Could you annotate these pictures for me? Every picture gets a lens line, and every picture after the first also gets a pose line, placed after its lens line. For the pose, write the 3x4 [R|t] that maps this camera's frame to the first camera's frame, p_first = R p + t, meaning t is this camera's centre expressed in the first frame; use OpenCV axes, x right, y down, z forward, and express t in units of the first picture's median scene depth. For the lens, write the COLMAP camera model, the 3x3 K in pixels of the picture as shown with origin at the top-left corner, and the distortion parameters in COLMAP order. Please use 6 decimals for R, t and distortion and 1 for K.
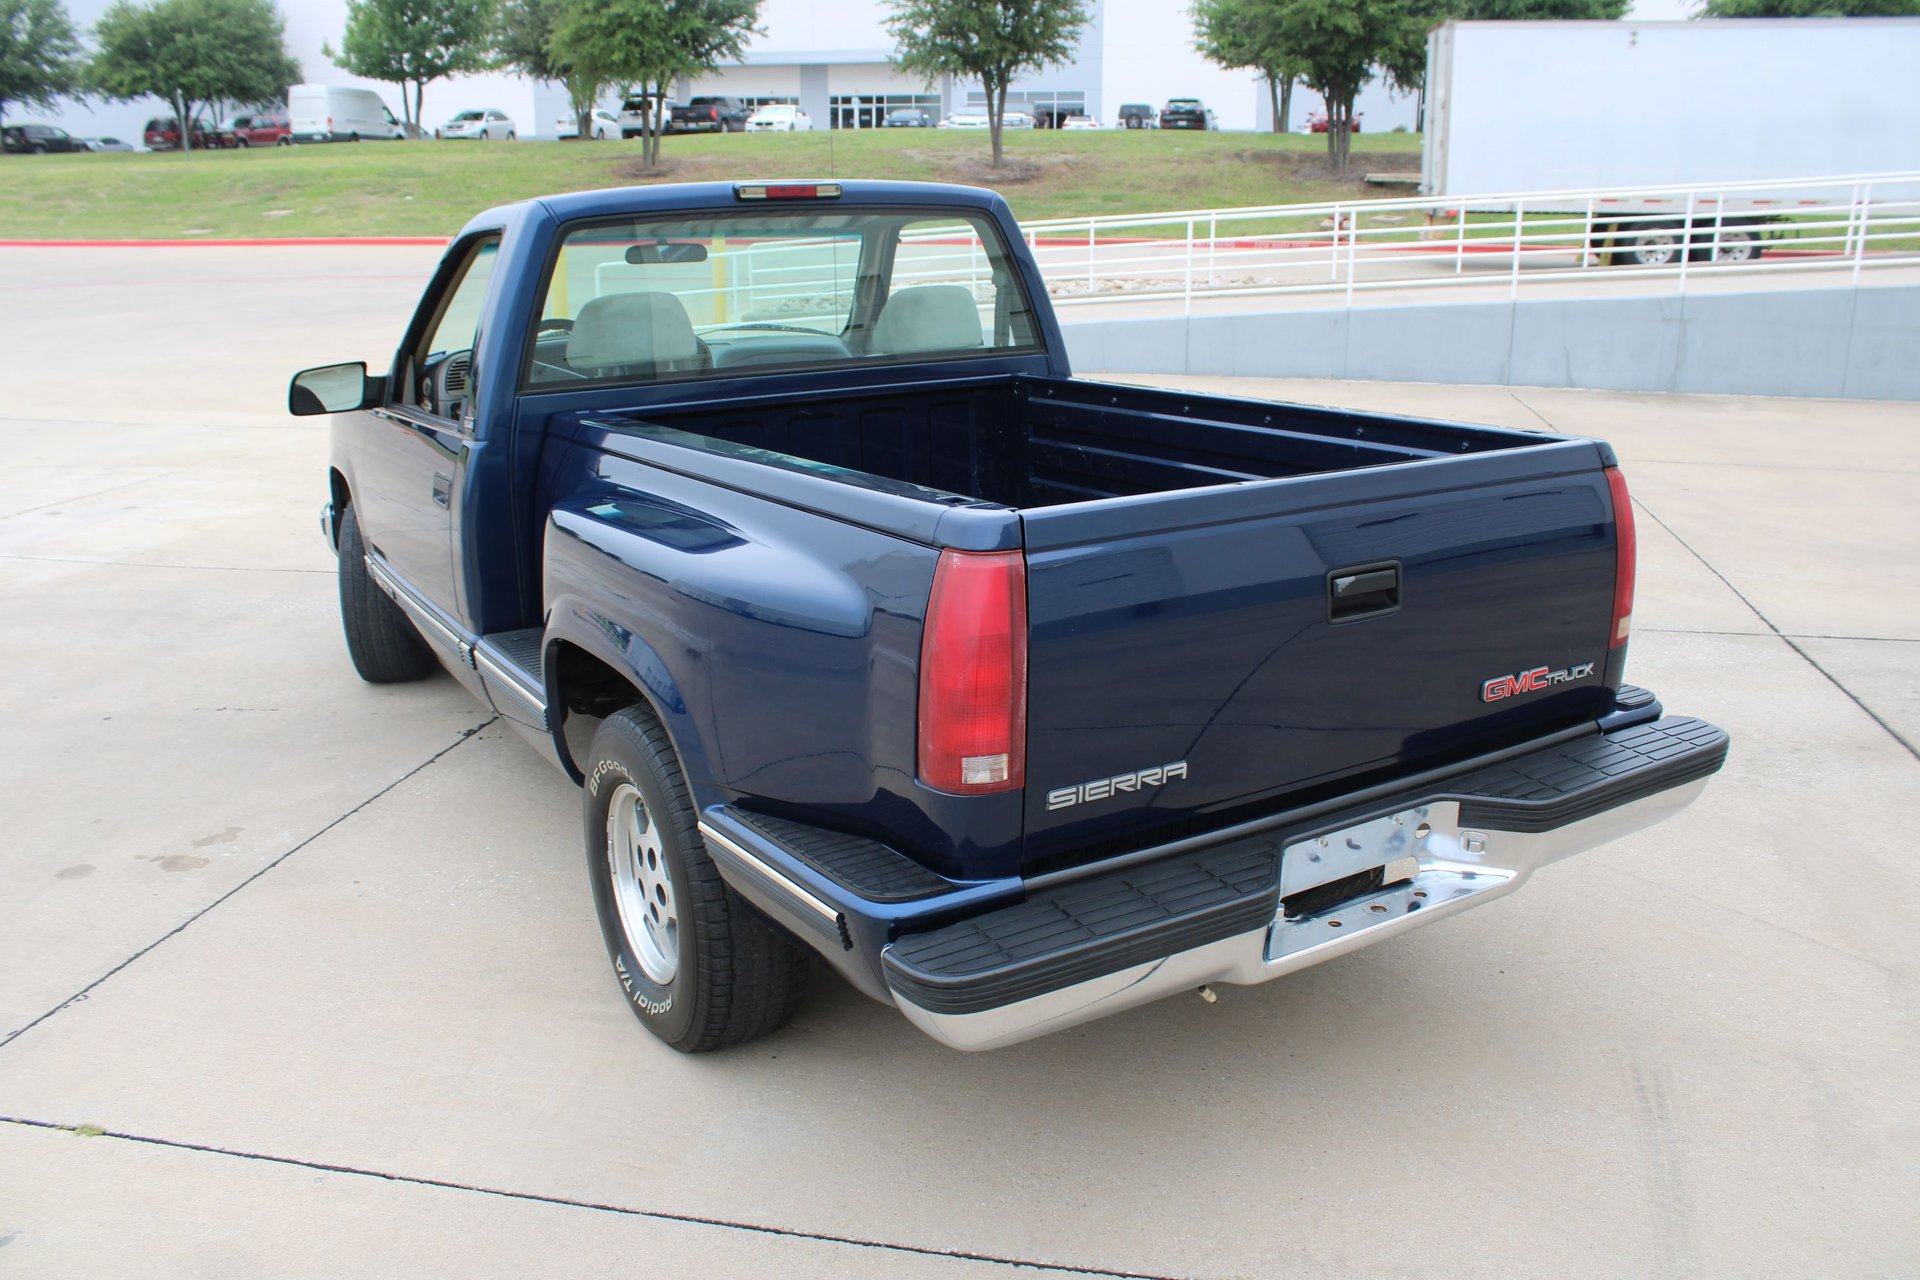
lens RADIAL K [[1609.2, 0, 951.0], [0, 1609.2, 645.7], [0, 0, 1]] dist [-0.168940, 0.153816]
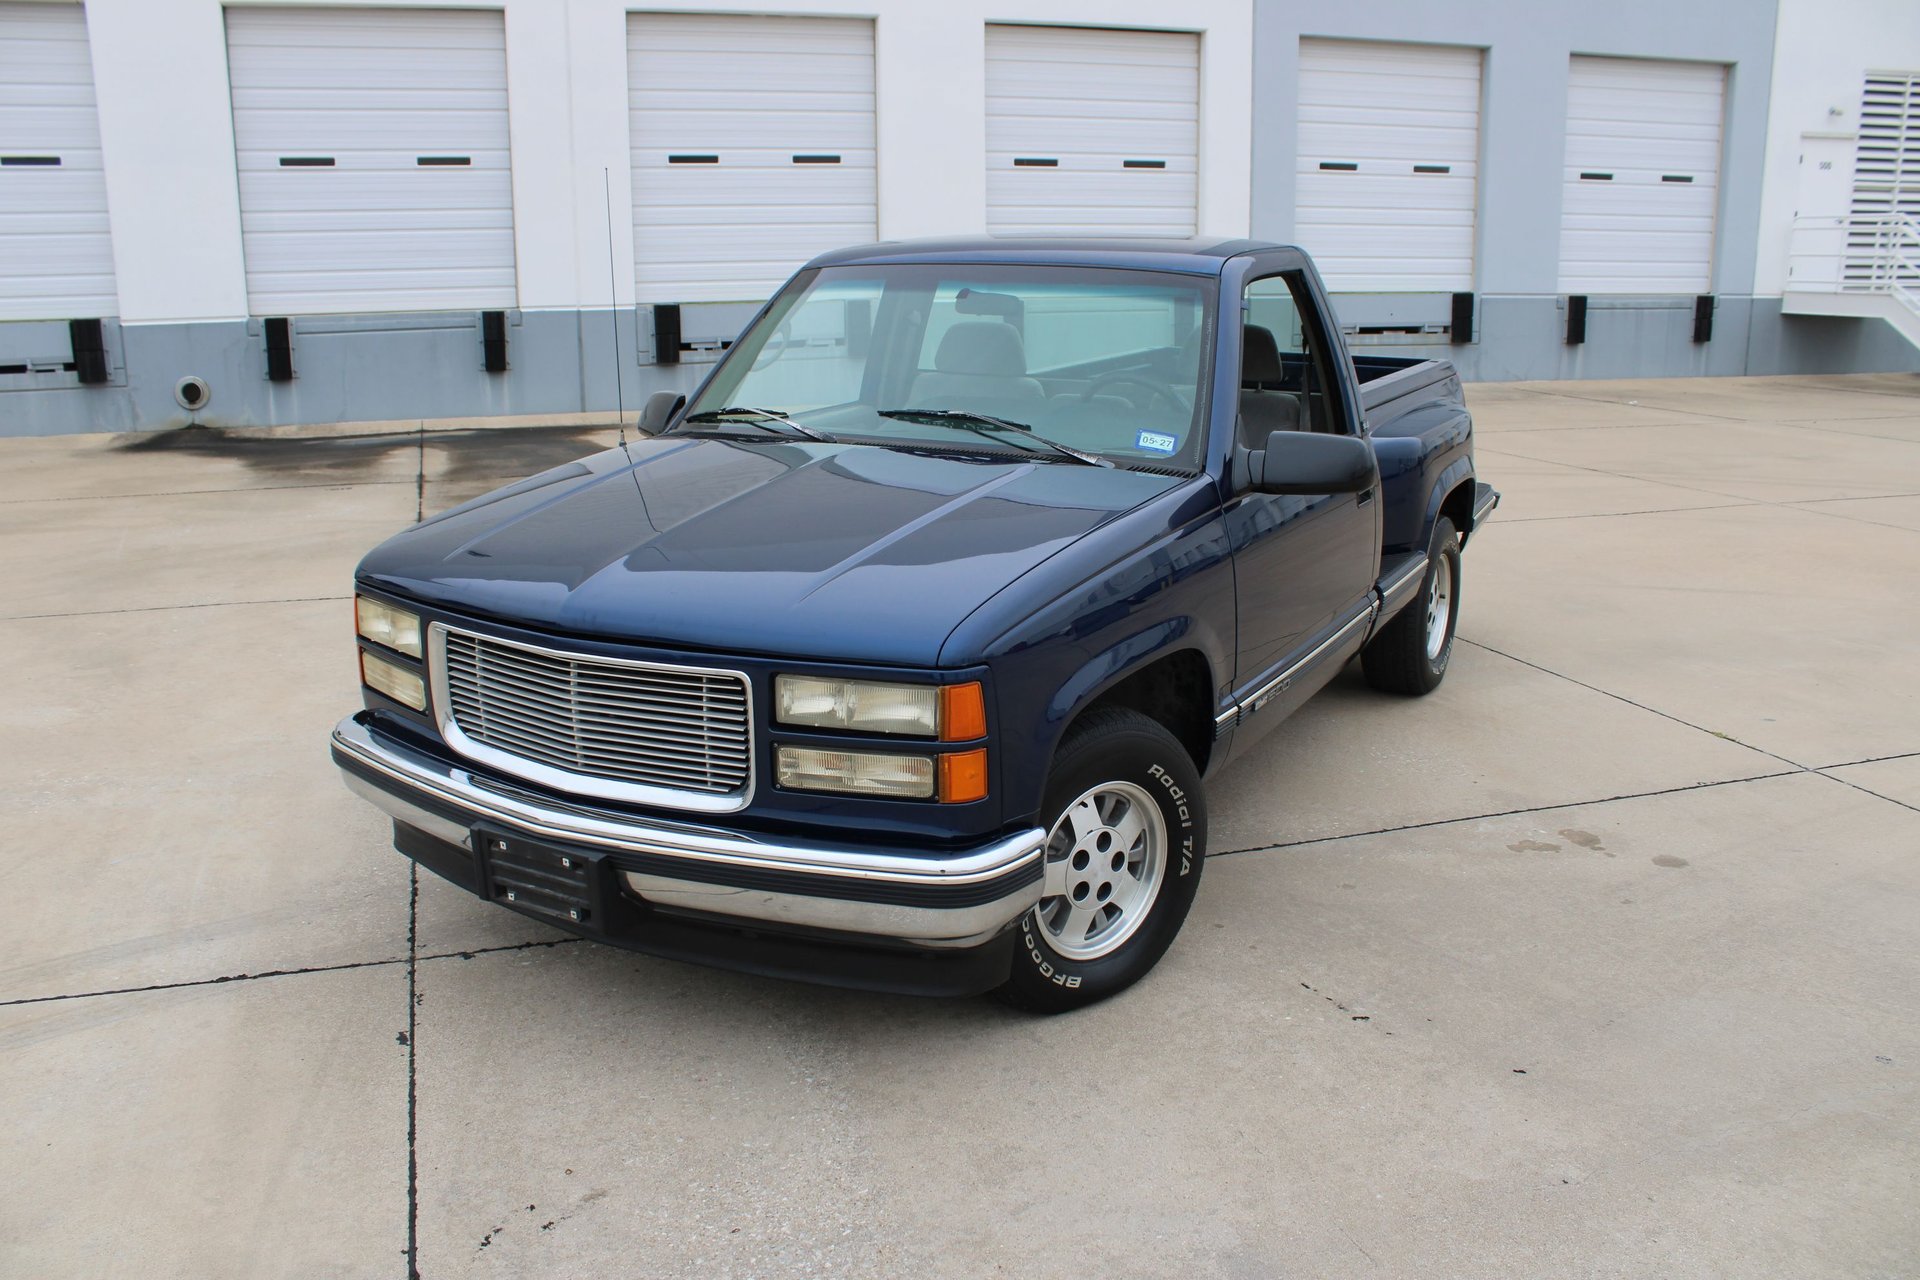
lens RADIAL K [[1609.2, 0, 951.0], [0, 1609.2, 645.7], [0, 0, 1]] dist [-0.168940, 0.153816]
pose [[-0.497688, -0.197023, 0.844683, -0.137294], [0.241518, 0.903863, 0.353129, -0.055987], [-0.833052, 0.379754, -0.402257, 0.204928]]
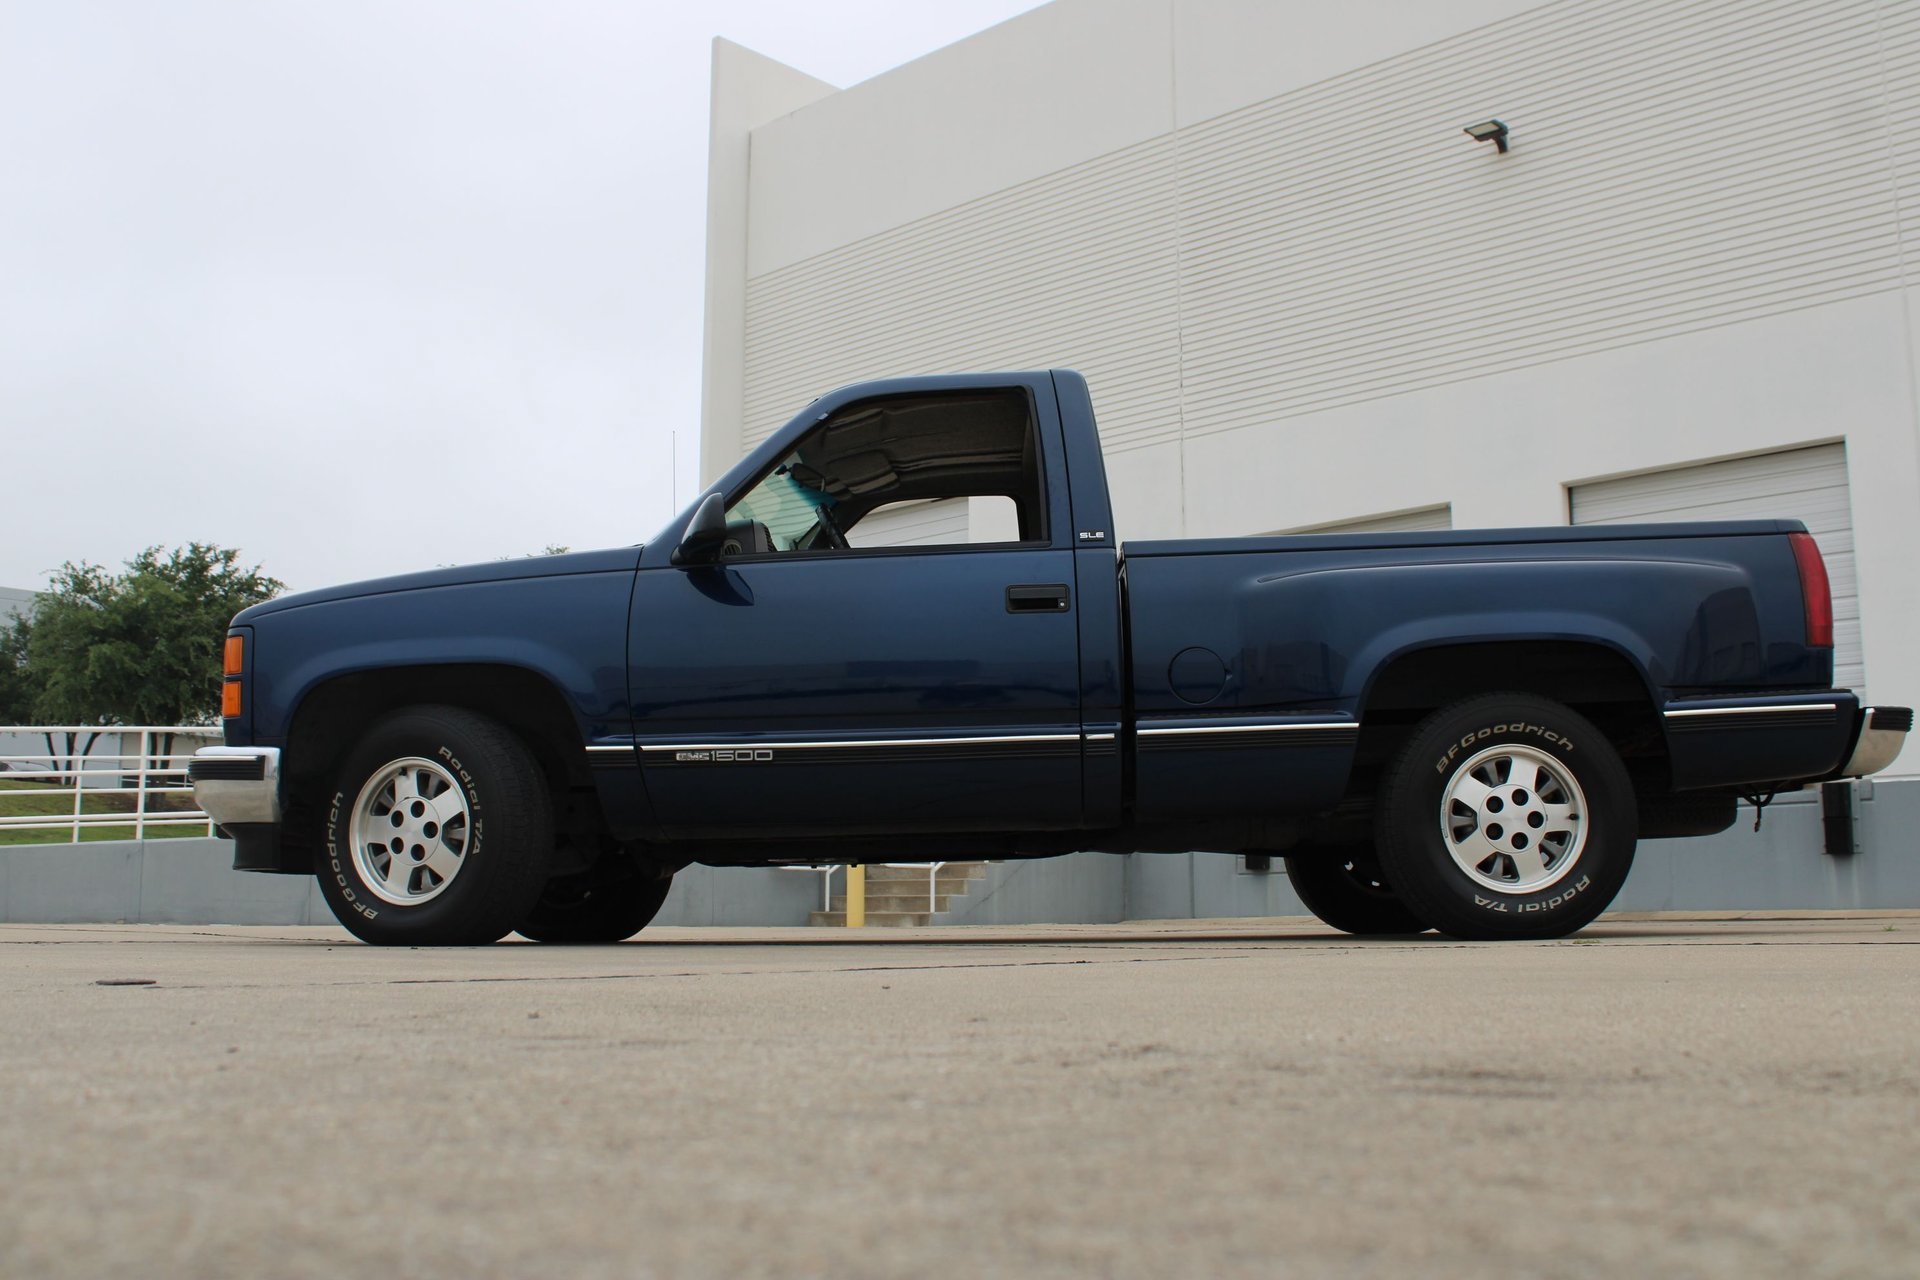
lens RADIAL K [[1910.5, 0, 962.6], [0, 1910.5, 641.9], [0, 0, 1]] dist [-0.139972, 0.158189]
pose [[0.512461, 0.127758, 0.849153, -0.165257], [0.233406, 0.930916, -0.280920, 0.031944], [-0.826381, 0.342158, 0.447239, 0.055652]]
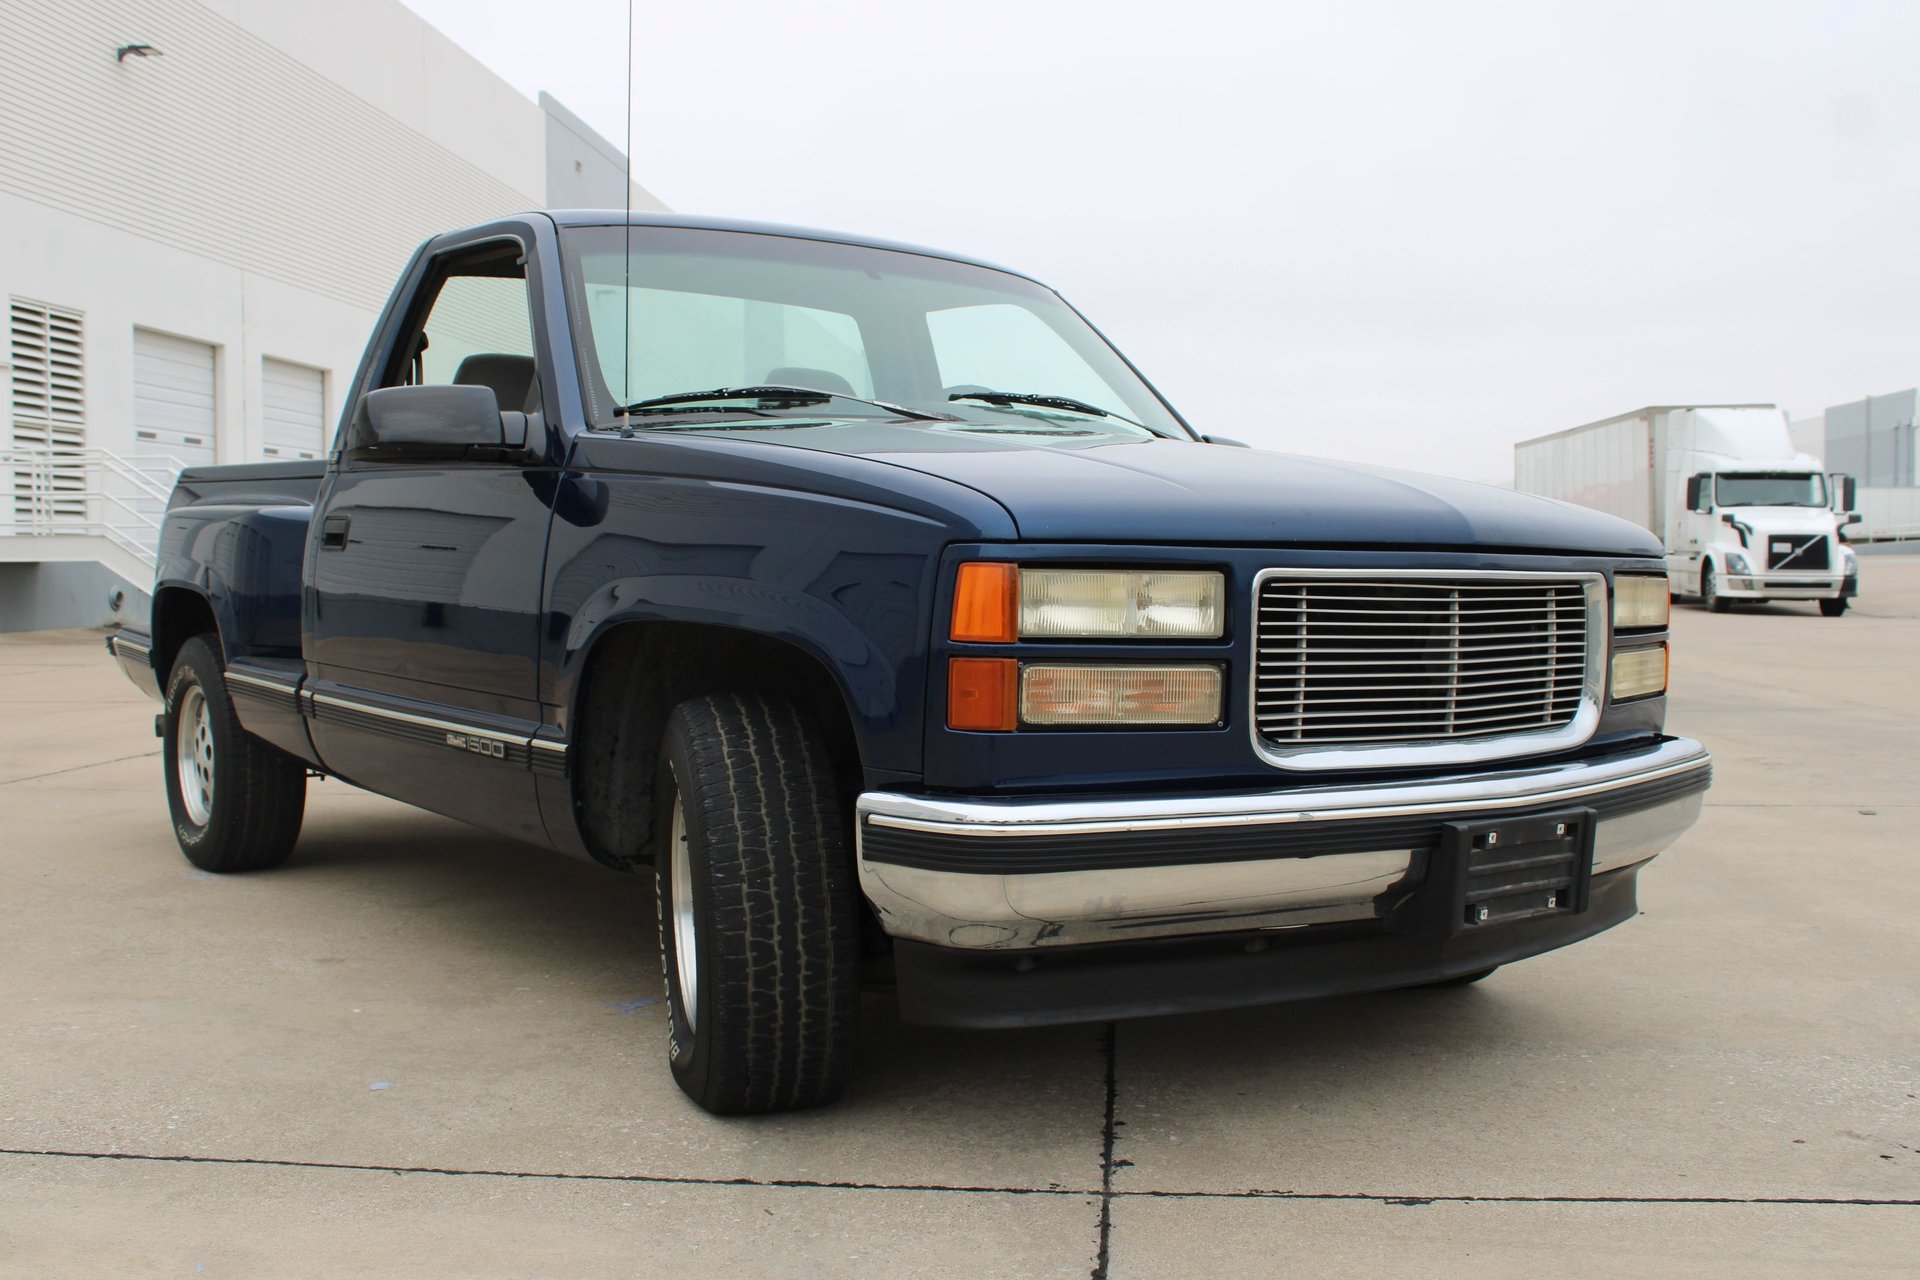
lens RADIAL K [[1896.7, 0, 959.1], [0, 1896.7, 674.0], [0, 0, 1]] dist [-0.141139, 0.161904]
pose [[-0.992817, 0.014955, -0.118701, -0.017223], [-0.024243, 0.946427, 0.322006, -0.050981], [0.117158, 0.322571, -0.939267, 0.263784]]
